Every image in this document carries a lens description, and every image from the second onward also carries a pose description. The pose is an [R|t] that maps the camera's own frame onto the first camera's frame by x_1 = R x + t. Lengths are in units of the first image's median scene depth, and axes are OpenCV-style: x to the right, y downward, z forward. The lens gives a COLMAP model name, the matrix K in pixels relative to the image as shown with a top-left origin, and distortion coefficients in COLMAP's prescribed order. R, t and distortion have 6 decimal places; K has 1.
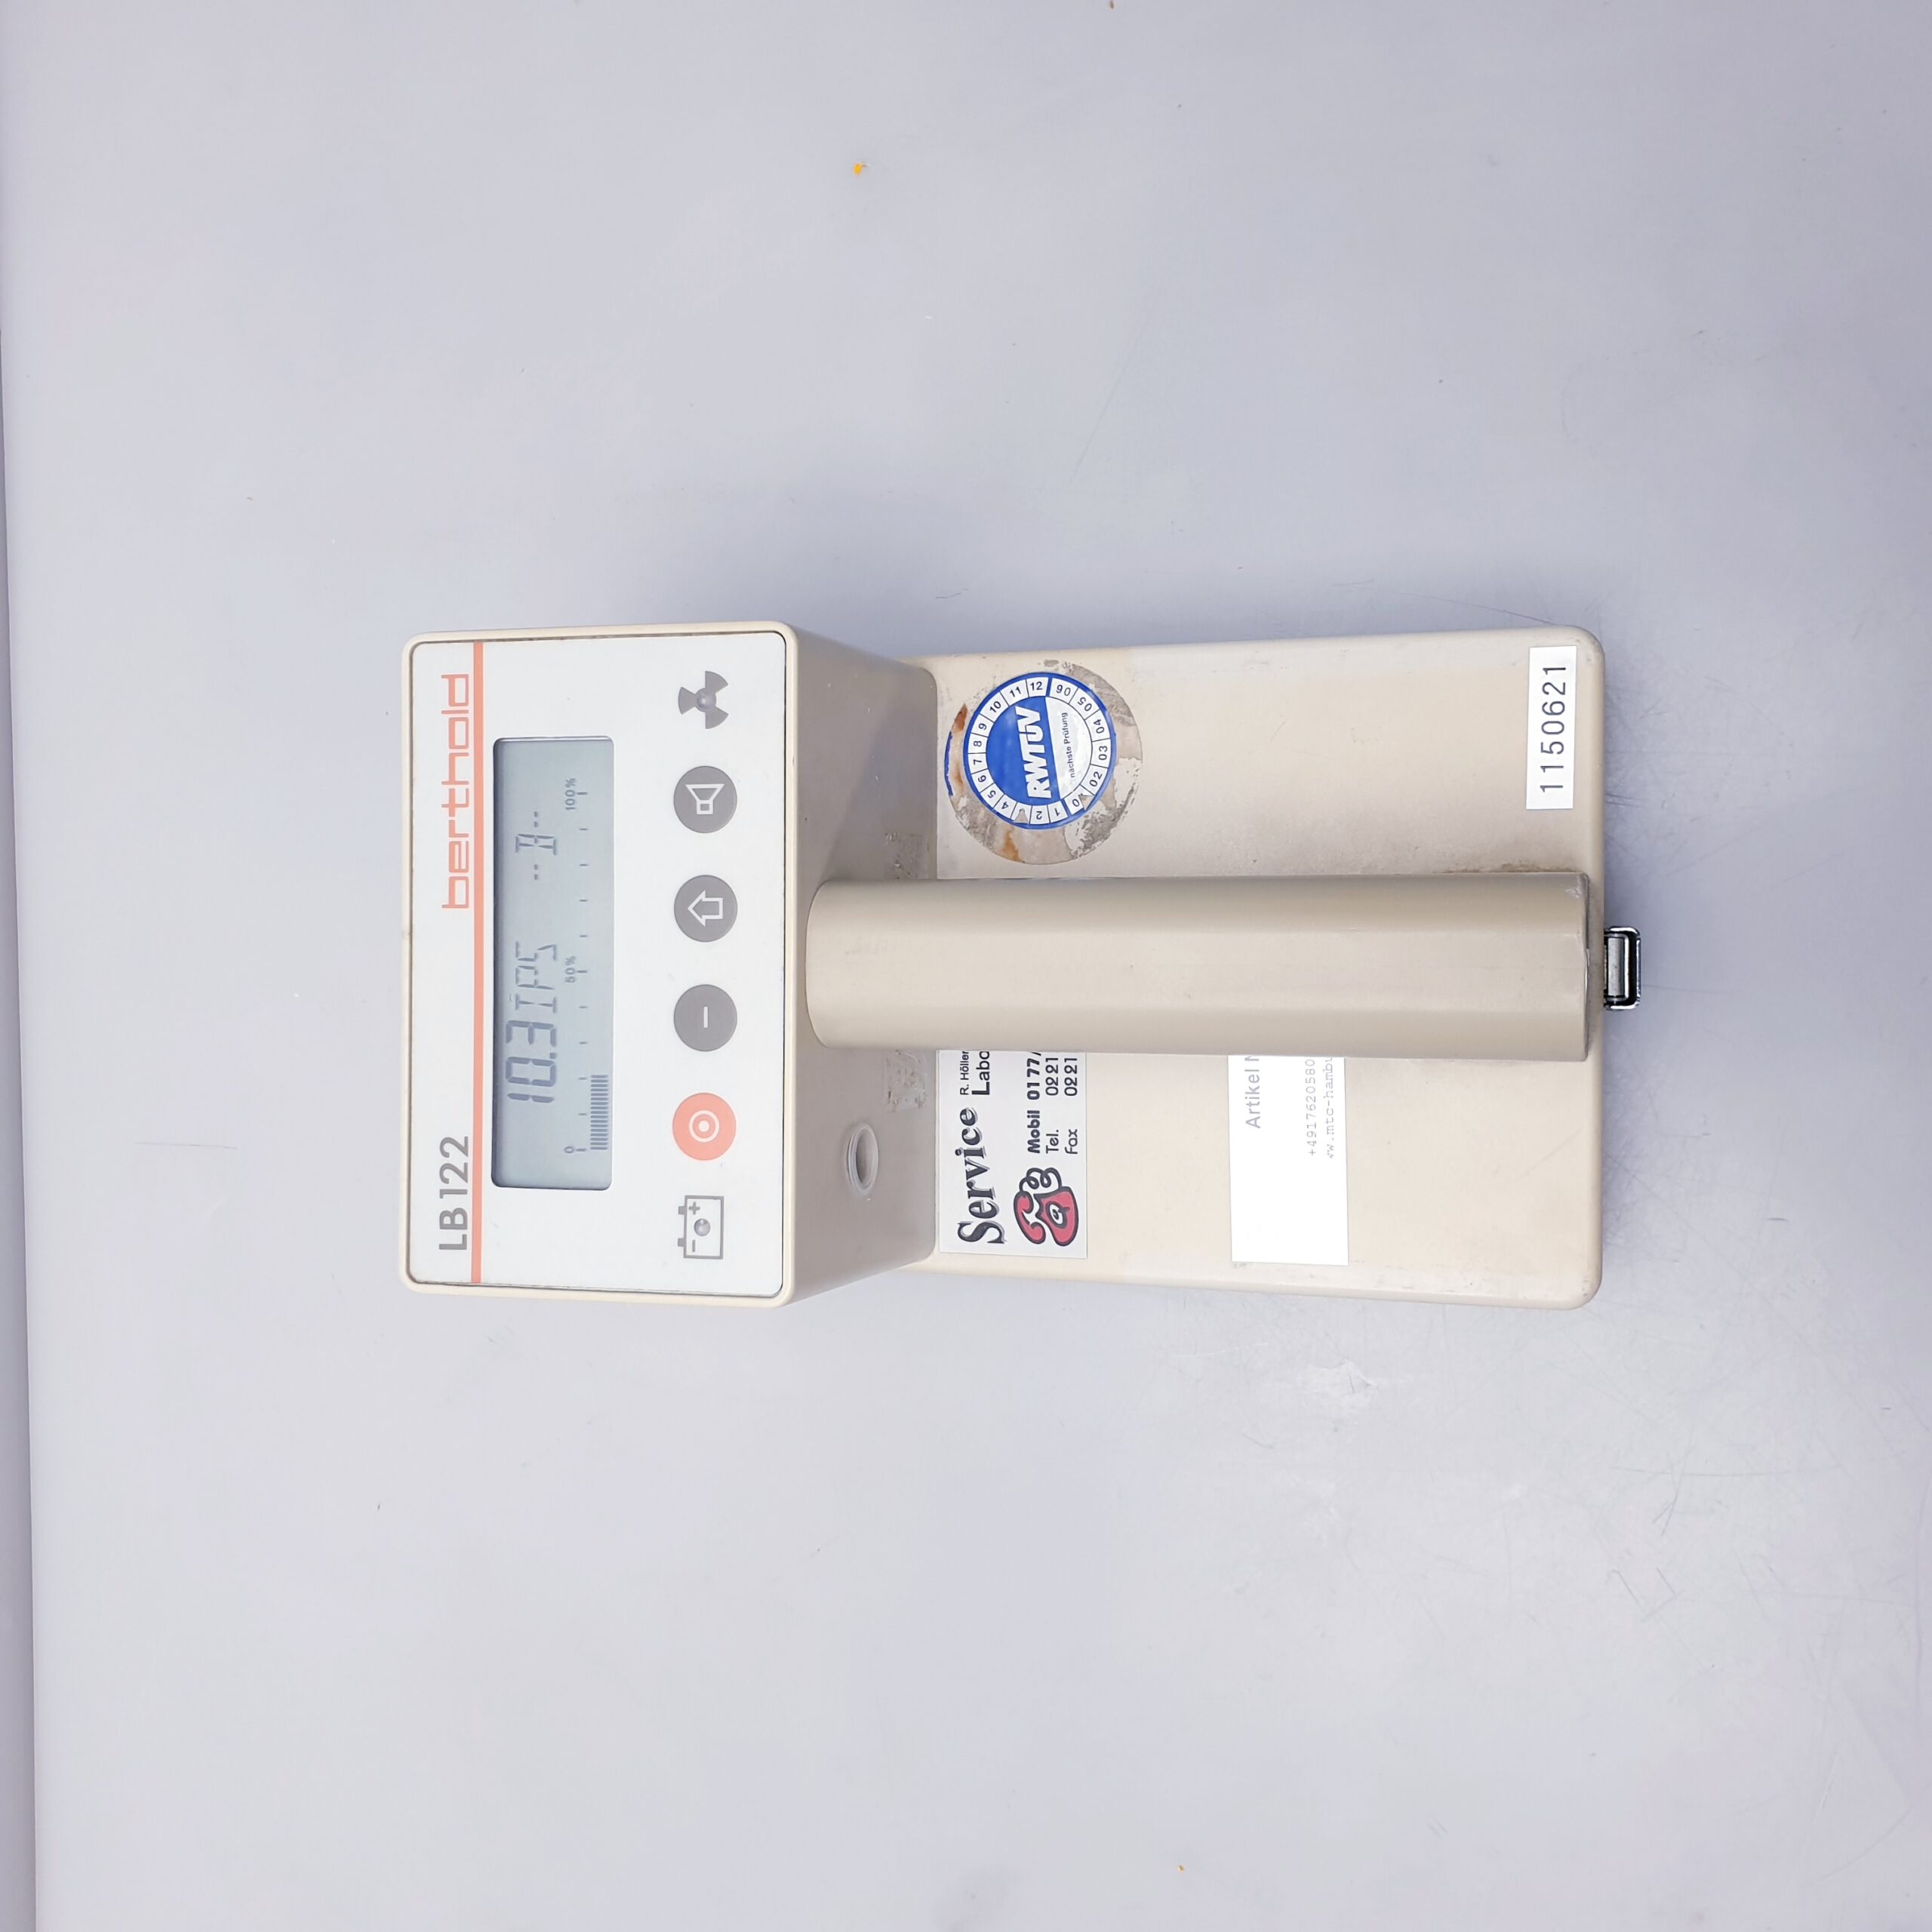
lens RADIAL K [[2049.4, 0, 942.4], [0, 2049.4, 960.7], [0, 0, 1]] dist [0.276790, -1.233207]
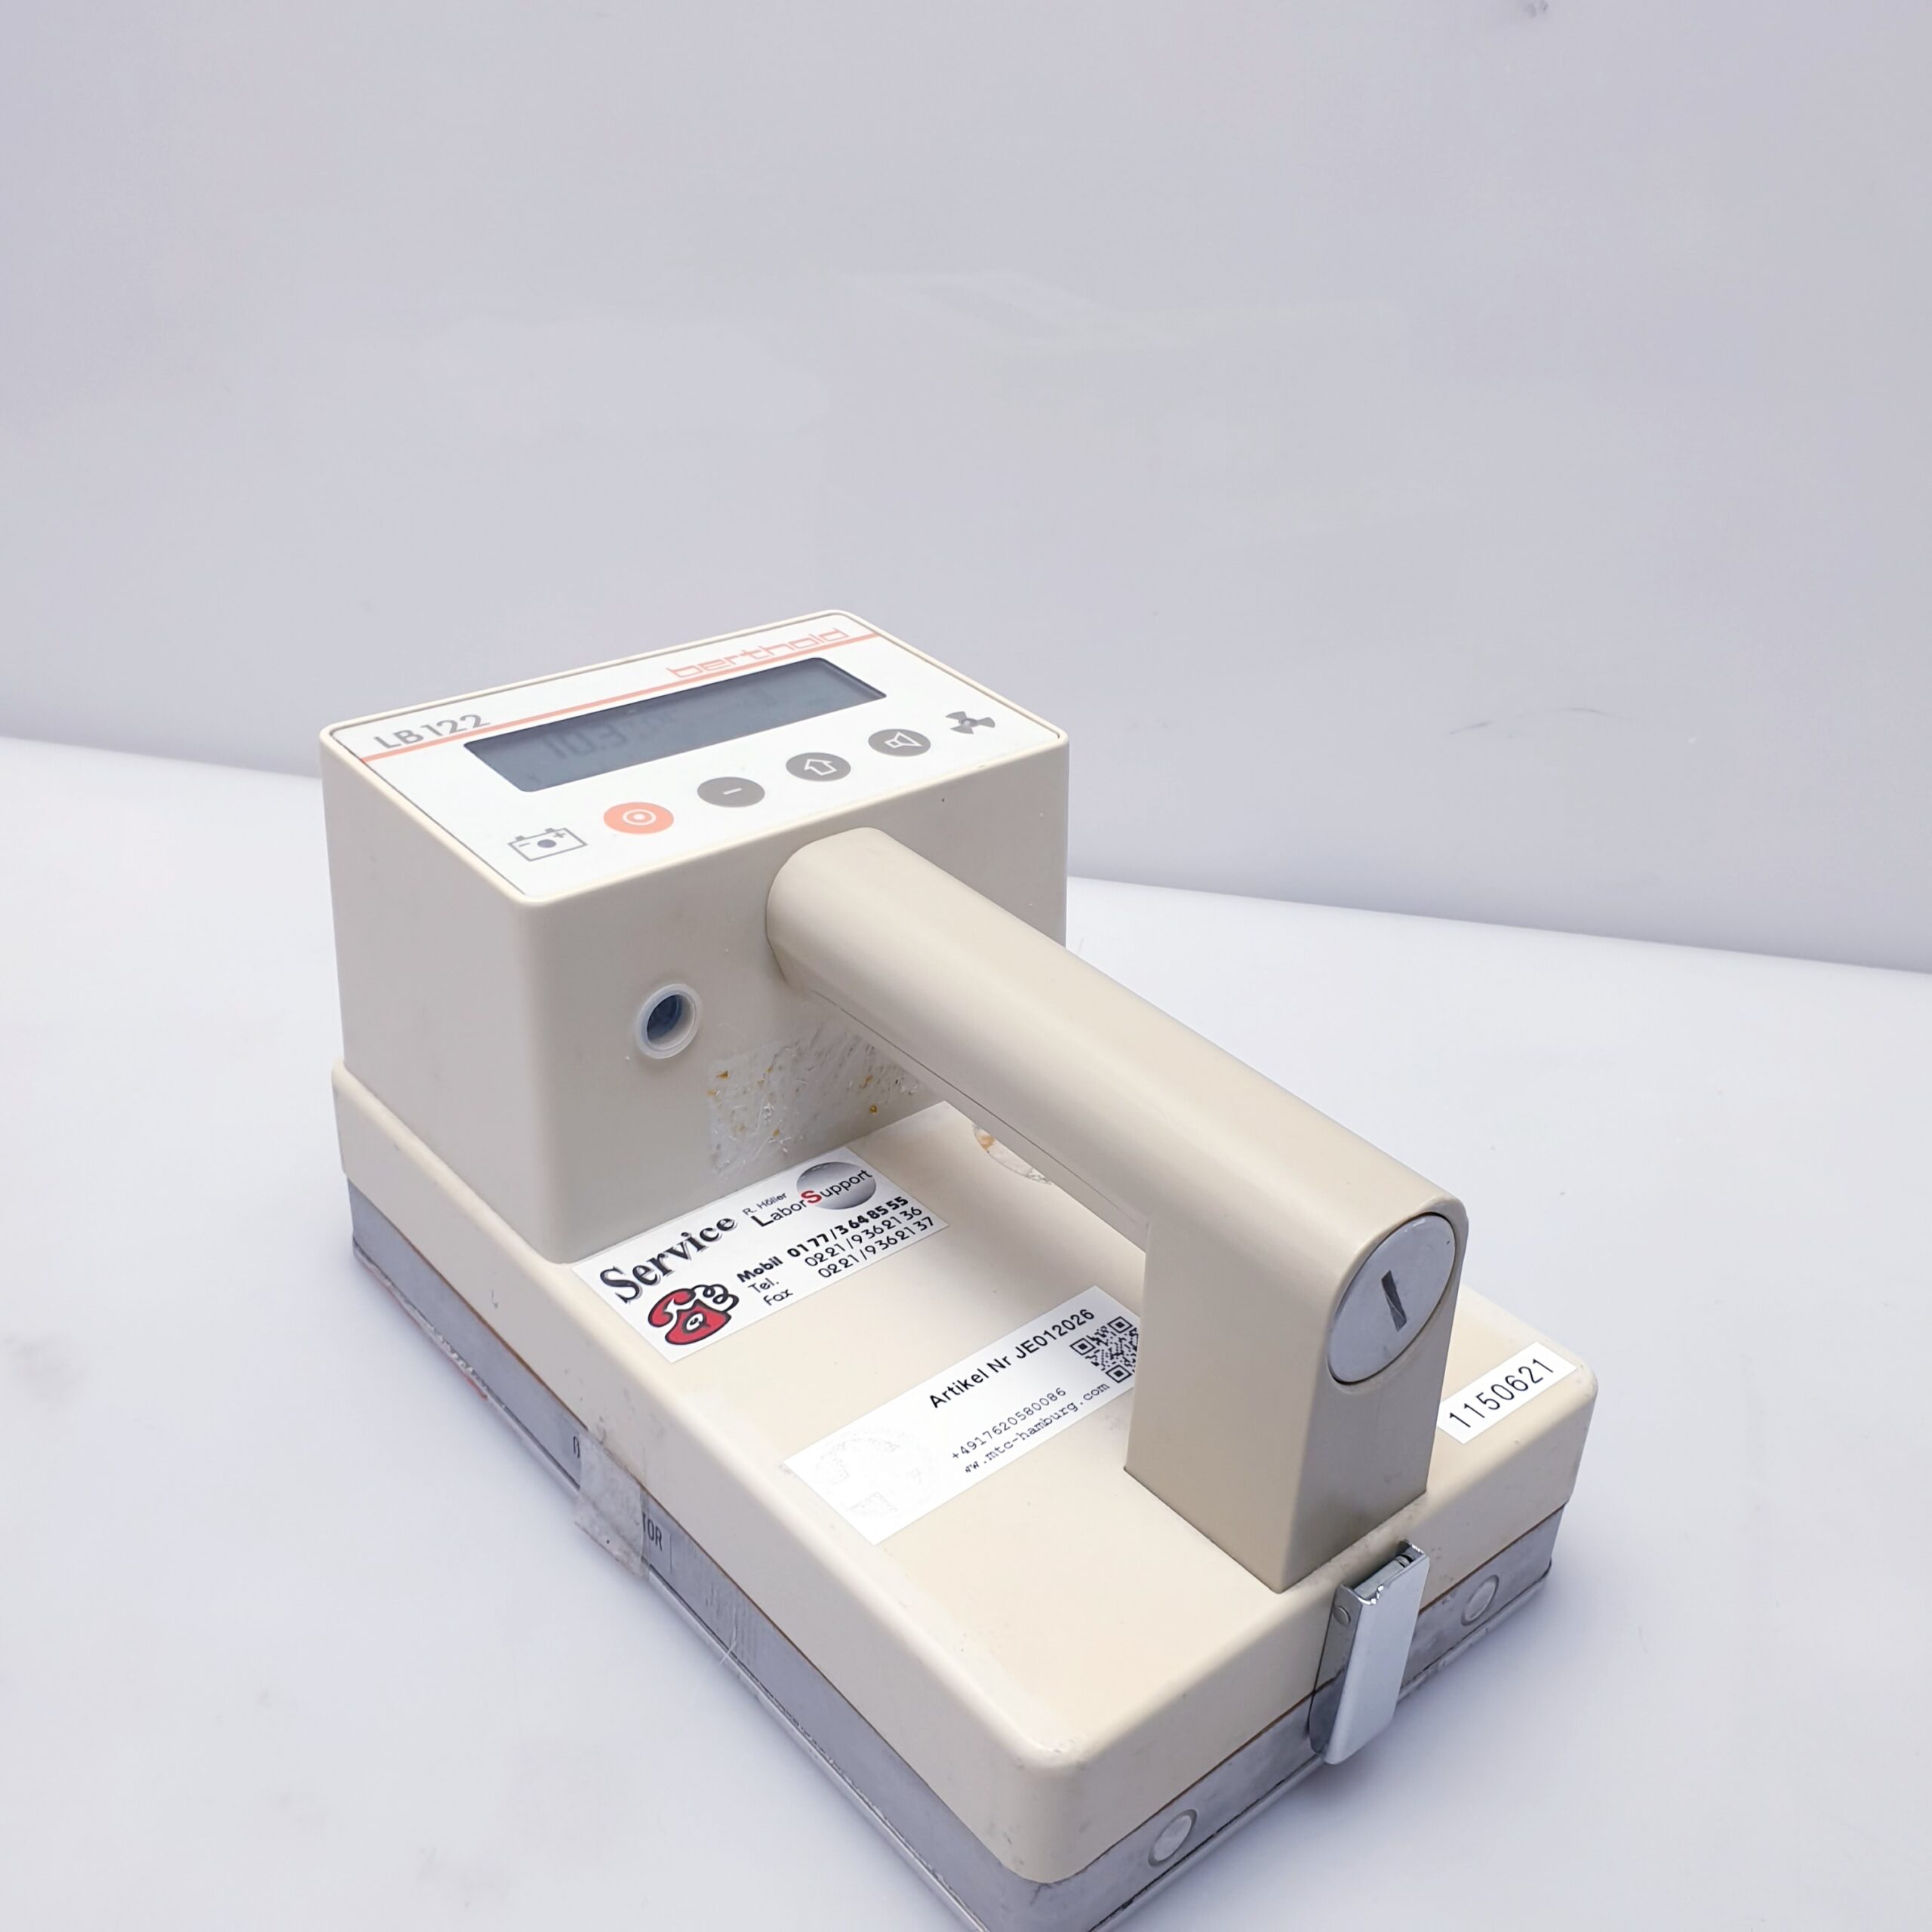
lens RADIAL K [[2045.8, 0, 996.8], [0, 2045.8, 935.1], [0, 0, 1]] dist [0.212404, -0.809360]
pose [[0.618165, 0.629037, -0.471364, 0.442302], [-0.747986, 0.286391, -0.598747, 0.505878], [-0.241639, 0.722698, 0.647548, 0.335192]]
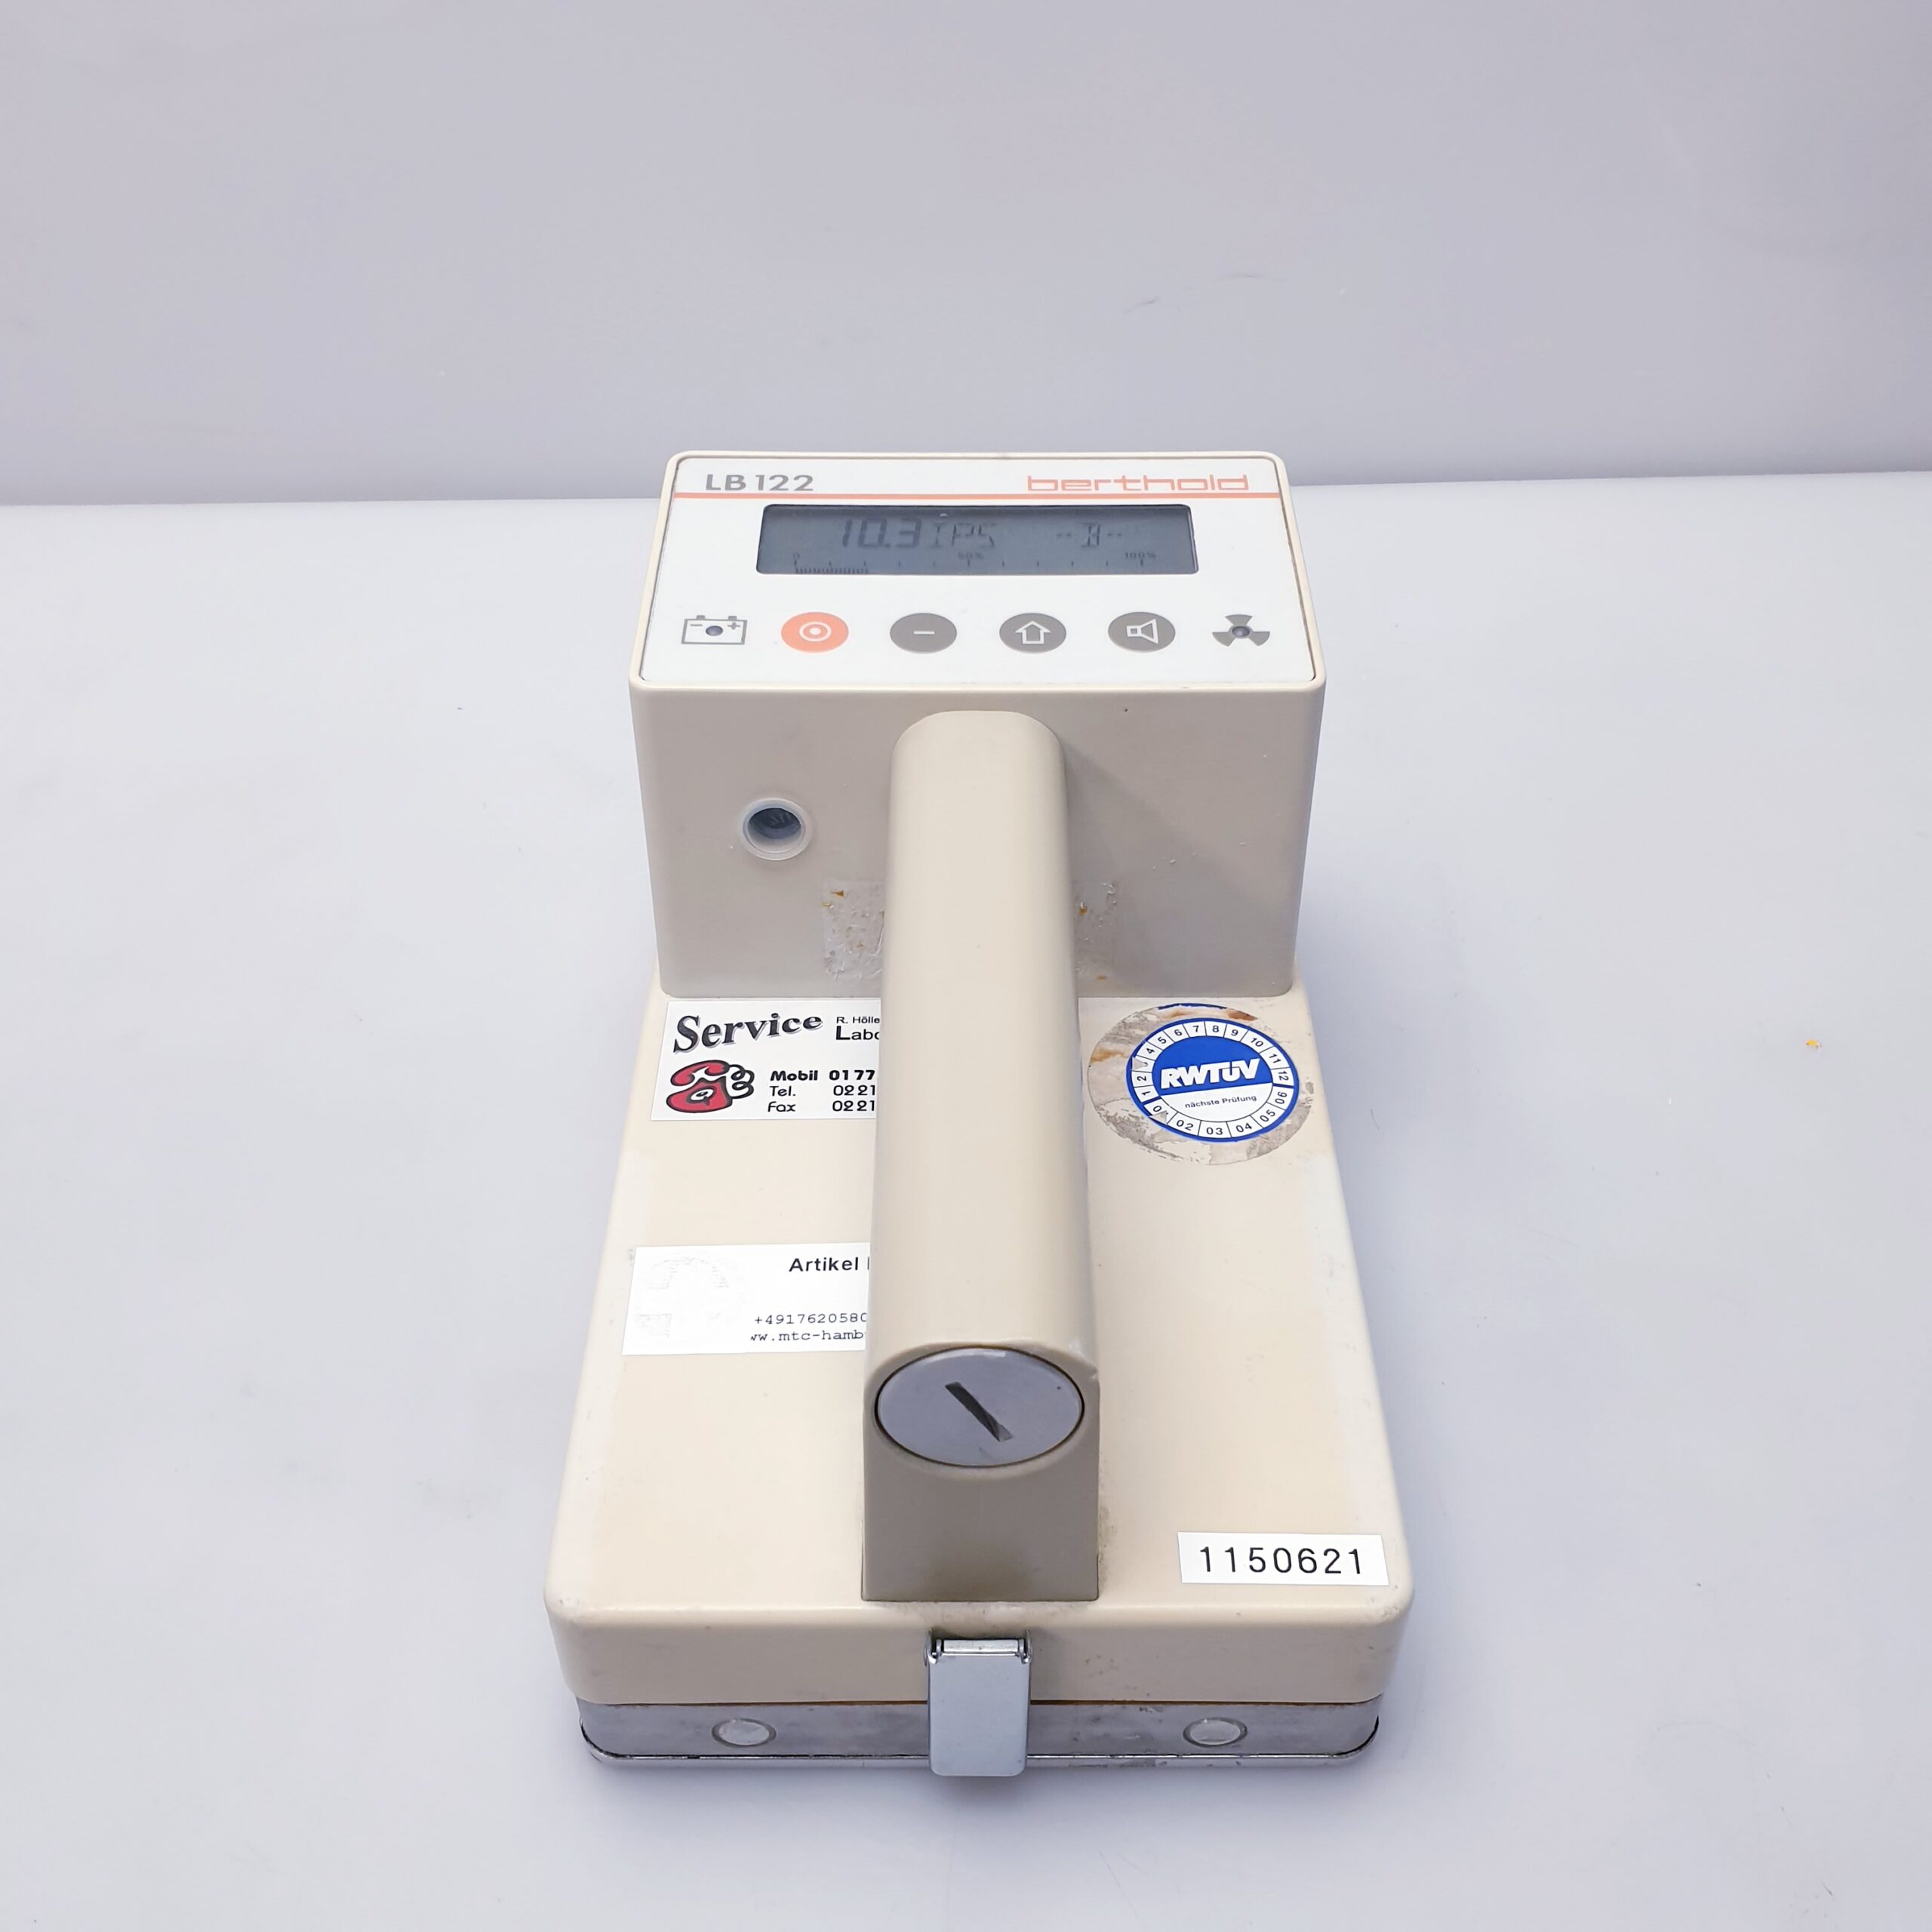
lens RADIAL K [[2035.6, 0, 976.9], [0, 2035.6, 969.2], [0, 0, 1]] dist [0.249412, -1.048158]
pose [[0.006794, 0.862106, -0.506683, 0.484802], [-0.999972, 0.004279, -0.006129, 0.007902], [-0.003116, 0.506710, 0.862111, 0.204569]]
